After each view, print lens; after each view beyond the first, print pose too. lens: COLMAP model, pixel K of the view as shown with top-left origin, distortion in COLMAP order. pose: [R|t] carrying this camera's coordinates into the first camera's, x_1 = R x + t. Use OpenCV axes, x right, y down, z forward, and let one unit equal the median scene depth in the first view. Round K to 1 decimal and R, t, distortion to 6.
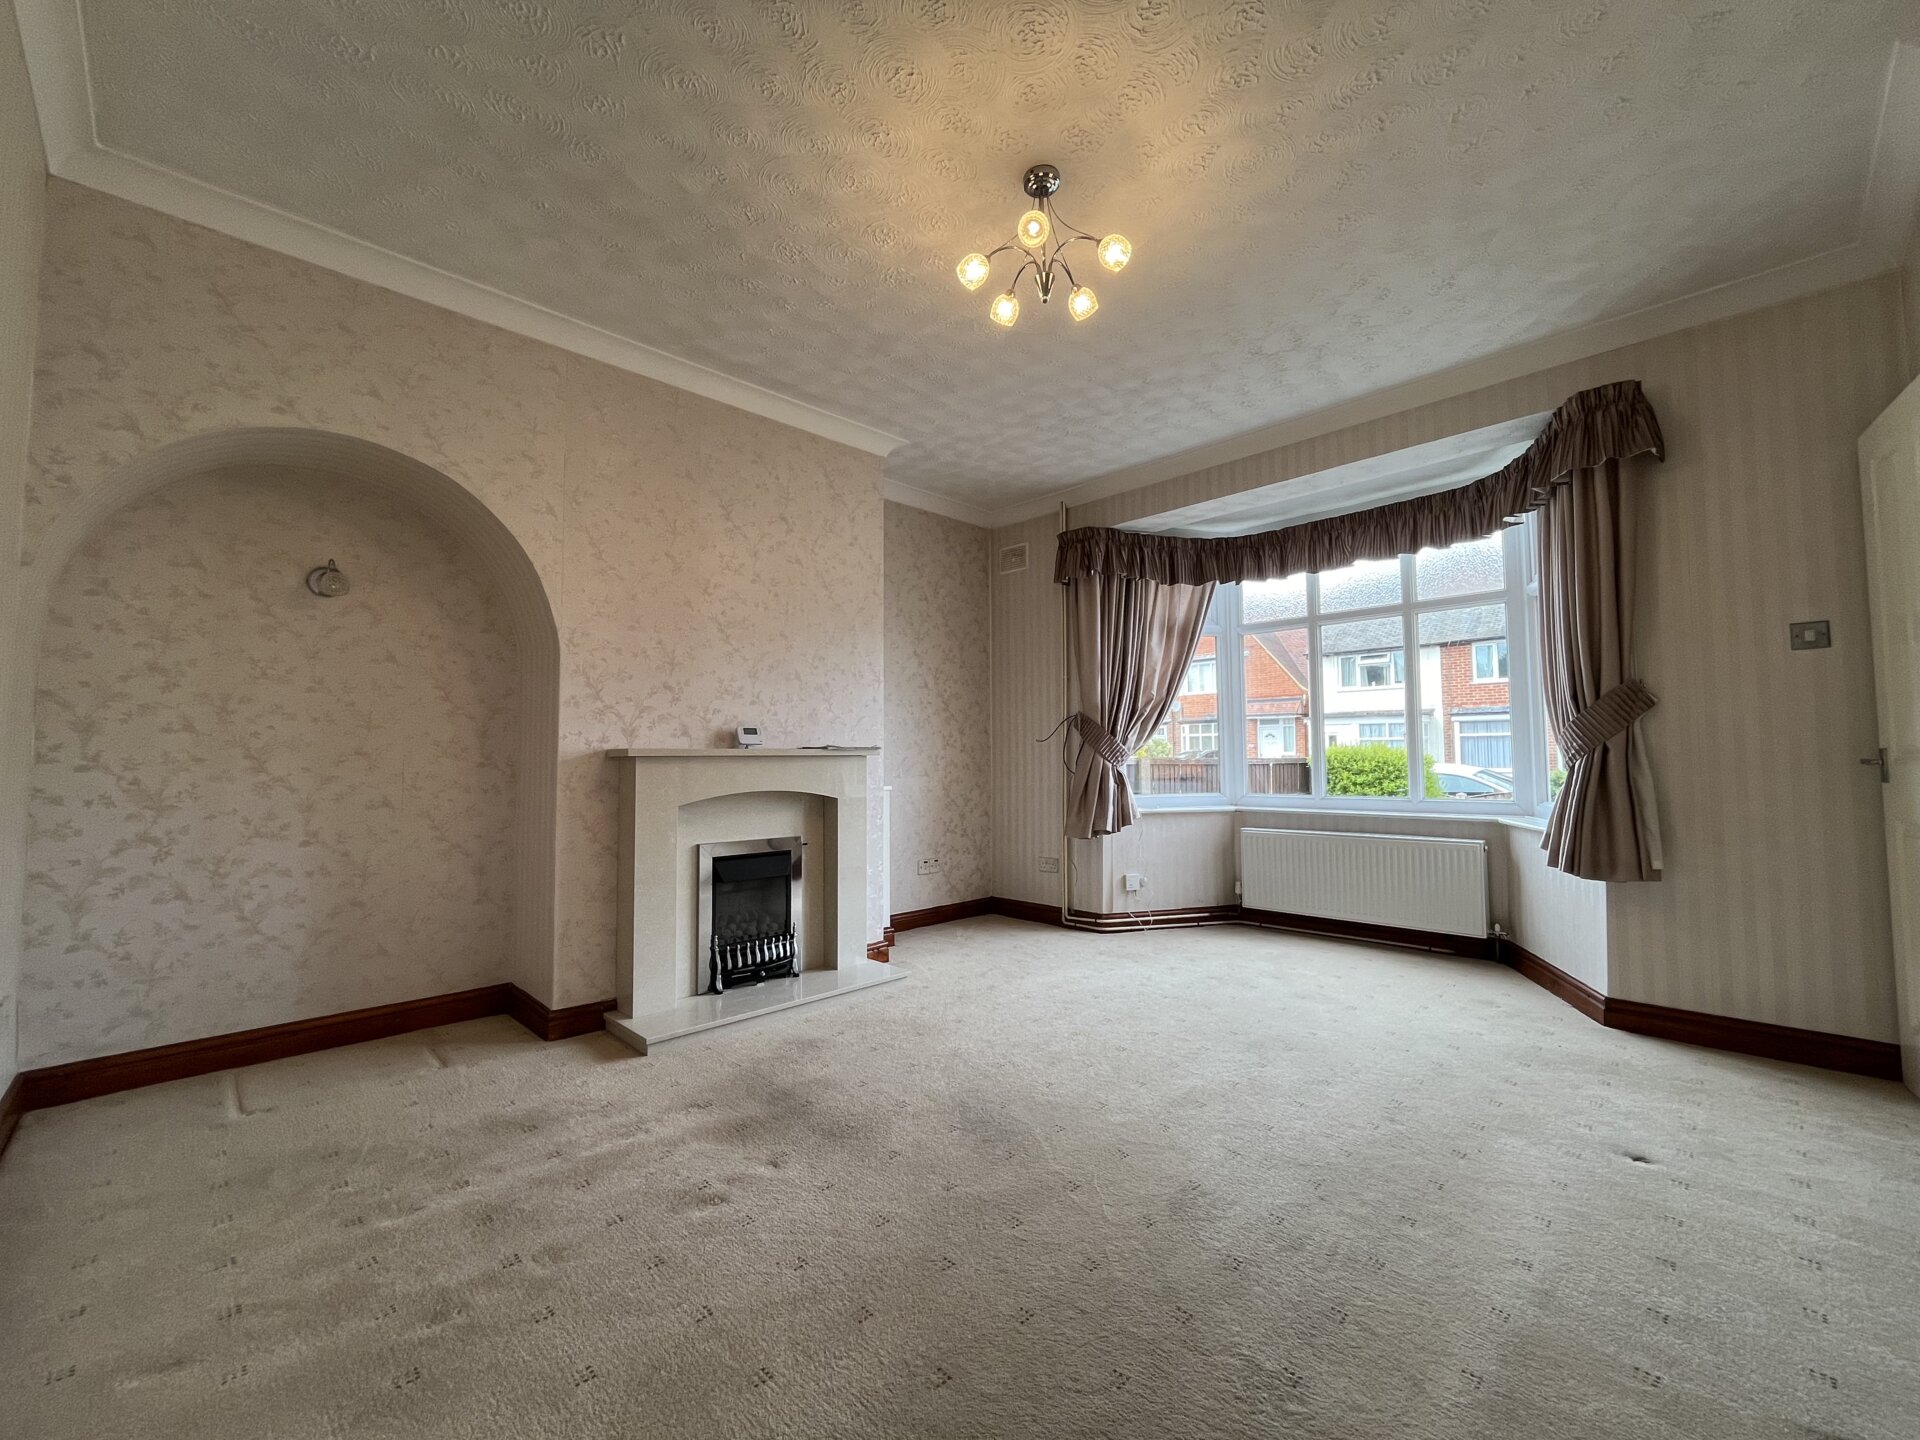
lens RADIAL K [[778.7, 0, 964.1], [0, 778.7, 718.5], [0, 0, 1]] dist [-0.004772, 0.000102]
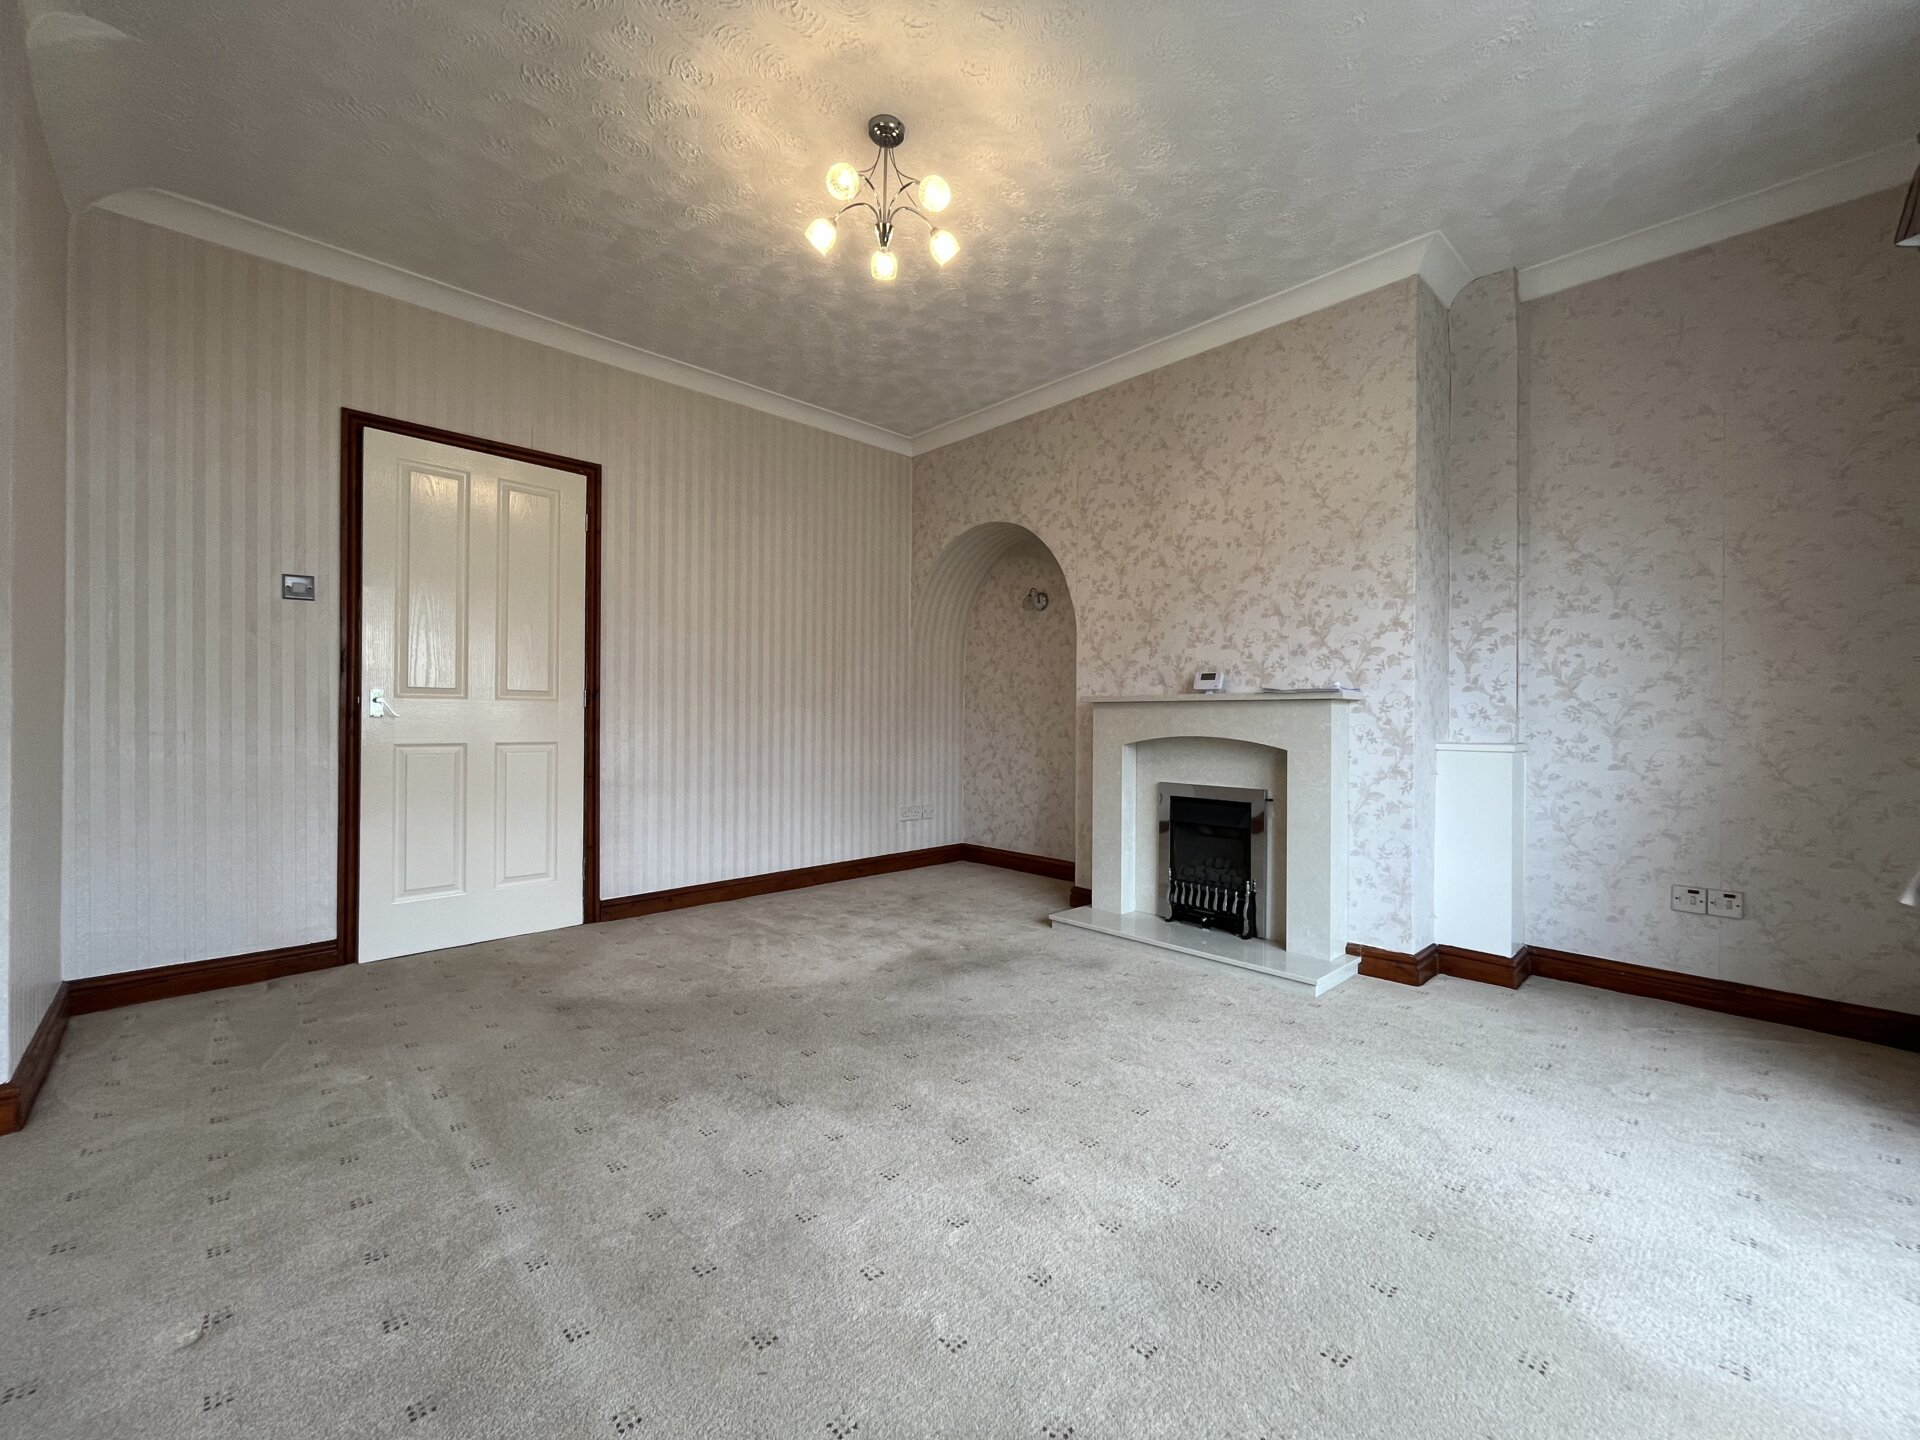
lens RADIAL K [[778.7, 0, 960.5], [0, 778.7, 720.8], [0, 0, 1]] dist [-0.004772, 0.000102]
pose [[-0.019667, 0.010002, -0.999757, 0.763678], [0.043985, 0.998991, 0.009129, 0.052398], [0.998839, -0.043794, -0.020087, 0.738622]]
